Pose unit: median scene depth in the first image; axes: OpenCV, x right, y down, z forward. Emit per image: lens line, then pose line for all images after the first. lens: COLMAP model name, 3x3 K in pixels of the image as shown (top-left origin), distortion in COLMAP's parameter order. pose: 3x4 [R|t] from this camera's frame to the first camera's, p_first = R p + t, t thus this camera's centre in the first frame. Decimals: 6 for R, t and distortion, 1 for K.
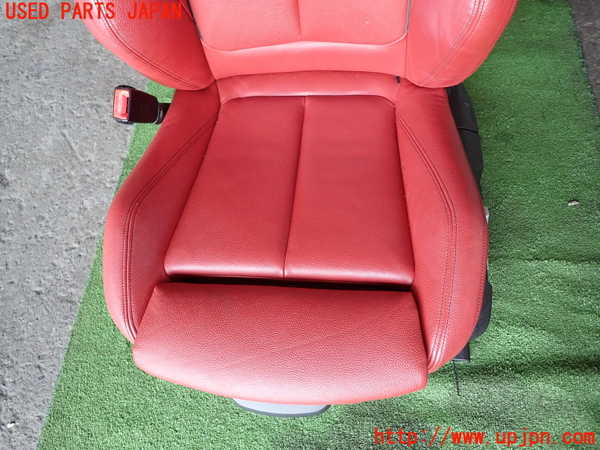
lens RADIAL K [[446.3, 0, 300.0], [0, 446.3, 225.0], [0, 0, 1]] dist [-0.001852, 0.002211]
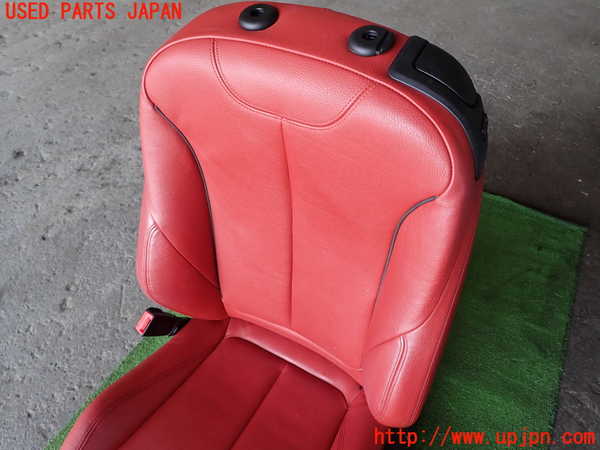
lens RADIAL K [[446.3, 0, 300.0], [0, 446.3, 225.0], [0, 0, 1]] dist [-0.001852, 0.002211]
pose [[0.905360, 0.365135, -0.216793, 0.162744], [-0.410206, 0.884010, -0.224183, -0.345724], [0.109790, 0.291896, 0.950128, -0.235883]]
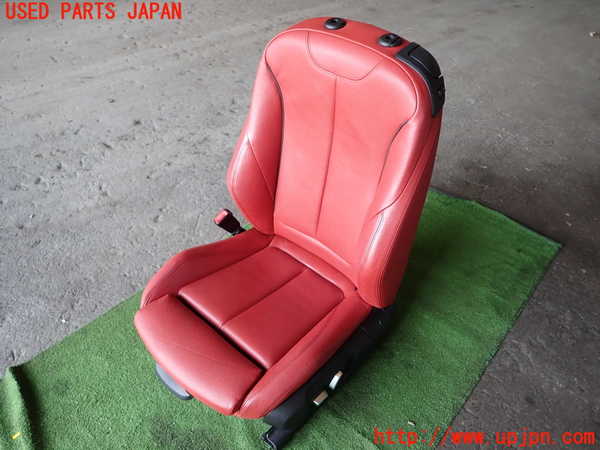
lens RADIAL K [[446.3, 0, 300.0], [0, 446.3, 225.0], [0, 0, 1]] dist [-0.001852, 0.002211]
pose [[0.792762, 0.500875, -0.347350, 0.480920], [-0.596553, 0.754542, -0.273479, 0.073301], [0.125111, 0.424017, 0.896971, -0.587534]]
